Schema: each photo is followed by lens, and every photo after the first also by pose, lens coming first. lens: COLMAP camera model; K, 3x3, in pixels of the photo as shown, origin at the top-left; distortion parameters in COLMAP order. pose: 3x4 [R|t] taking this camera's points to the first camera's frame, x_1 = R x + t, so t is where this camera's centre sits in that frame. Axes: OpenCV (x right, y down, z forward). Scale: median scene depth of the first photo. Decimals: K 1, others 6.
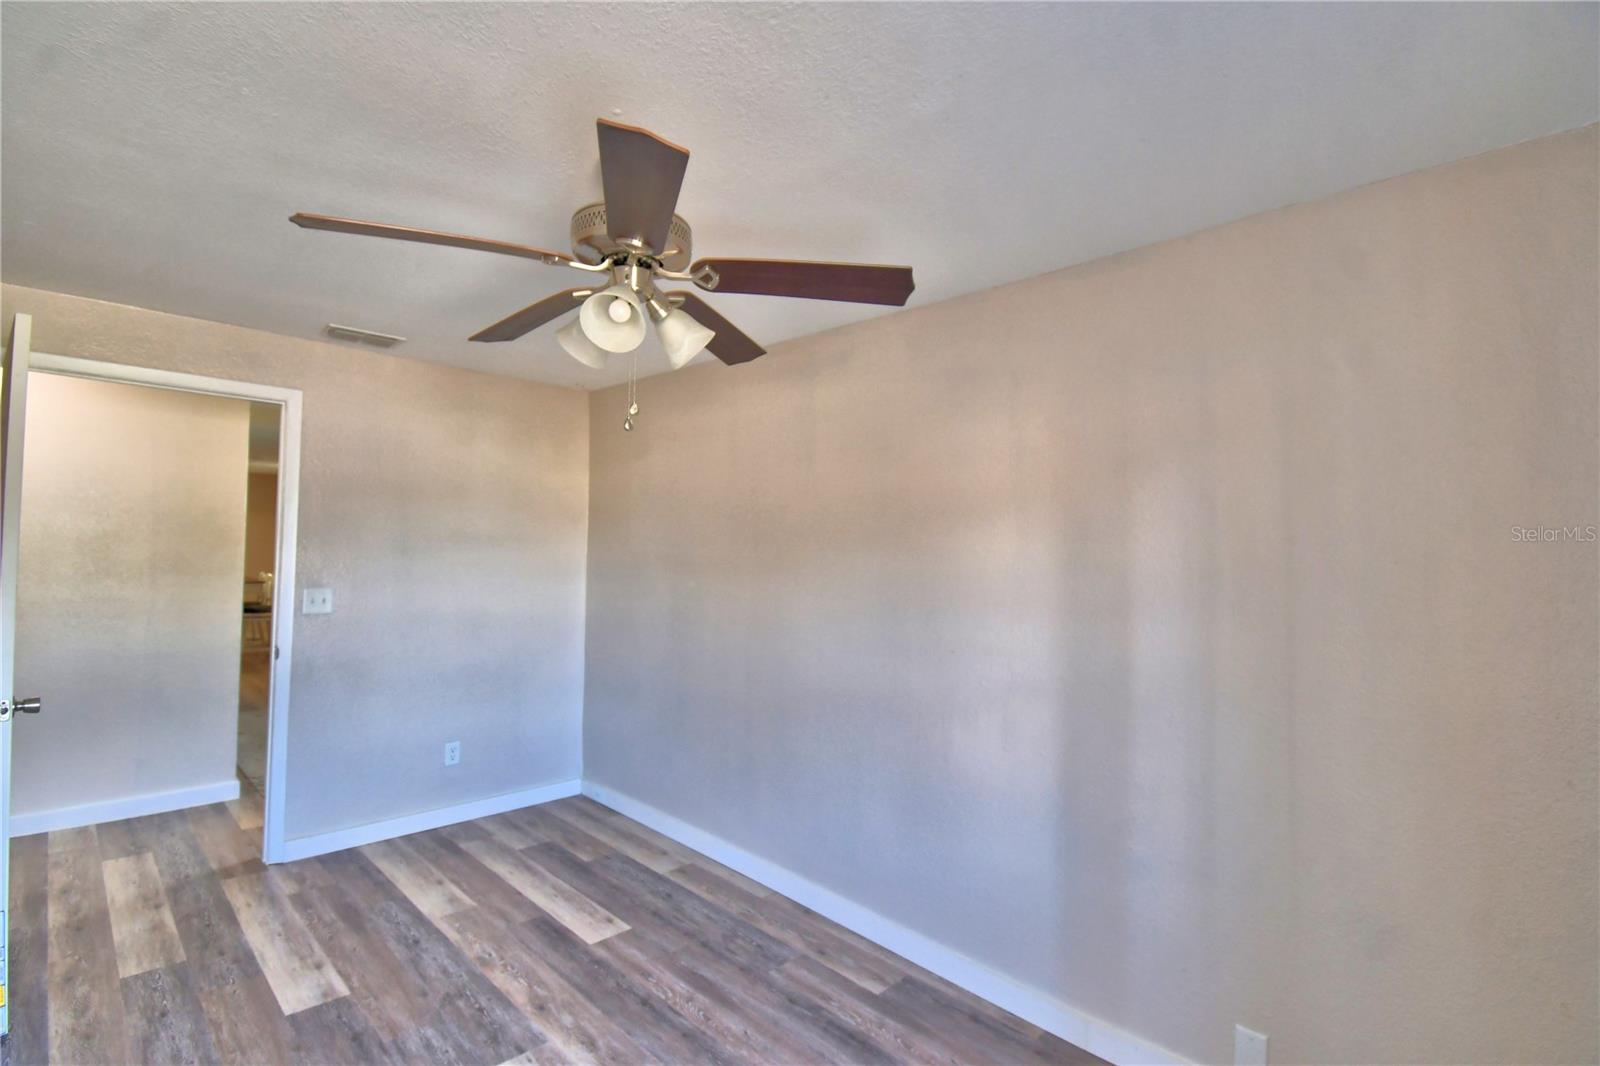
lens RADIAL K [[725.2, 0, 779.3], [0, 725.2, 534.9], [0, 0, 1]] dist [0.022500, -0.023110]
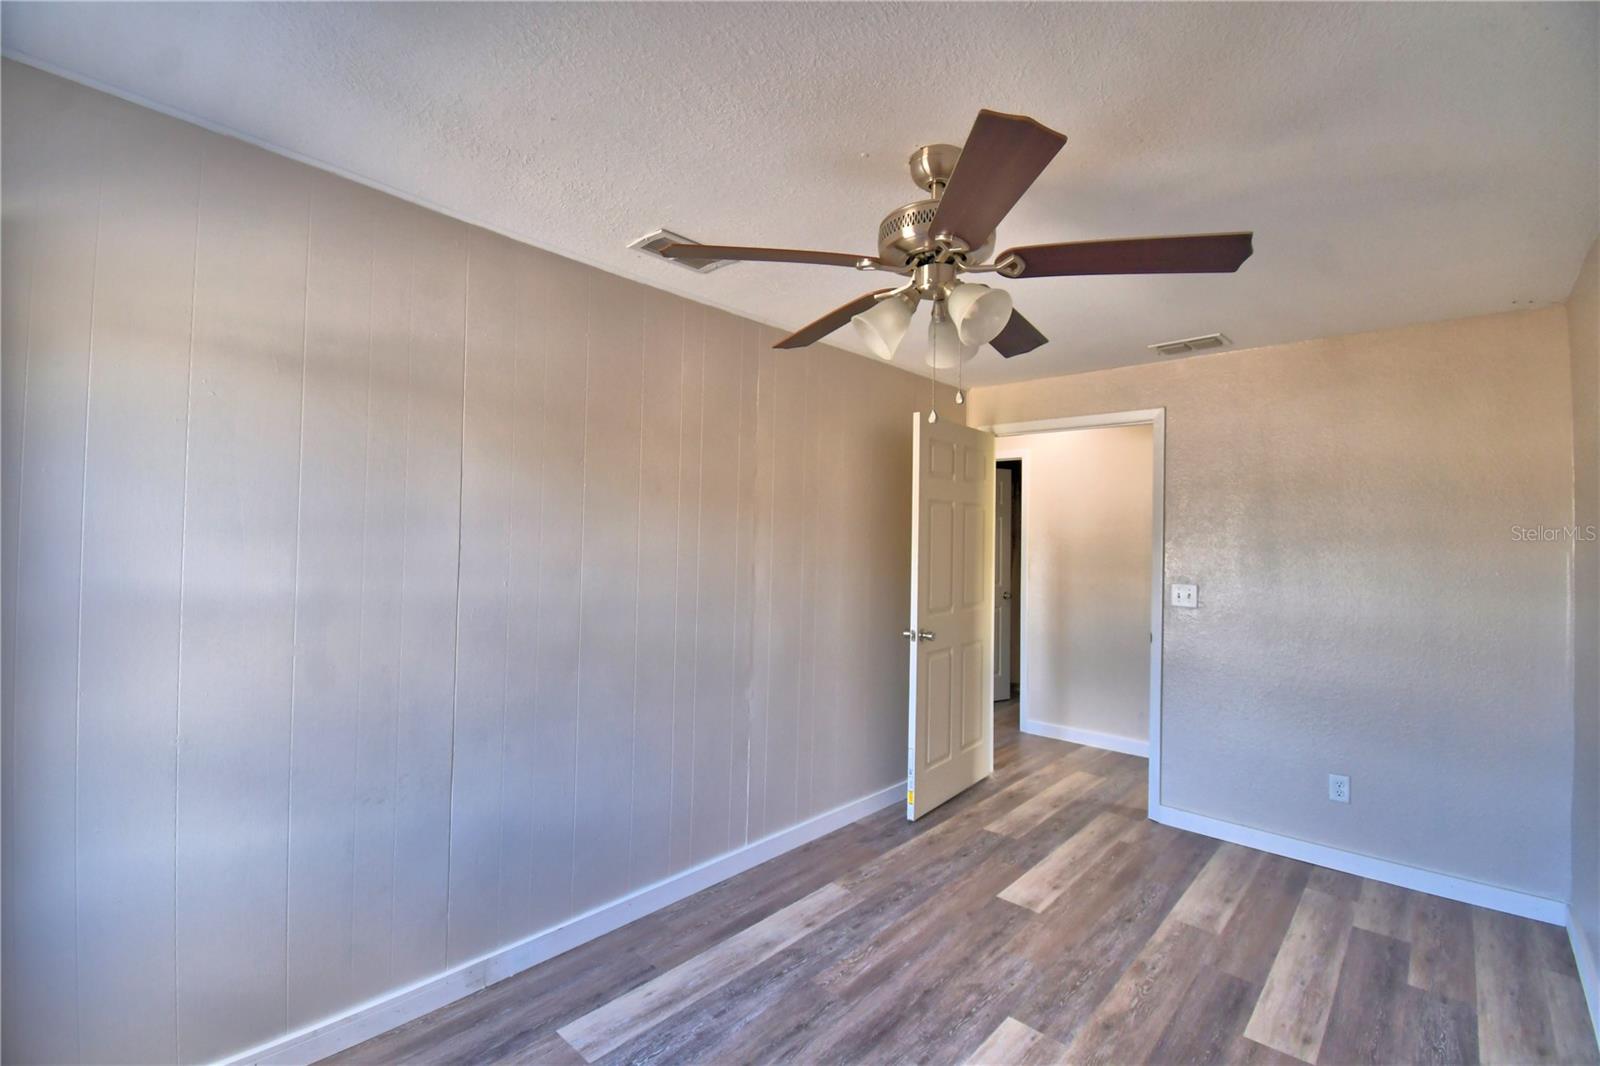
lens RADIAL K [[694.1, 0, 800.0], [0, 694.1, 533.0], [0, 0, 1]] dist [0.019226, -0.021280]
pose [[0.051558, -0.030737, -0.998197, 0.379688], [0.014290, 0.999447, -0.030037, 0.020062], [0.998568, -0.012715, 0.051969, 0.372496]]
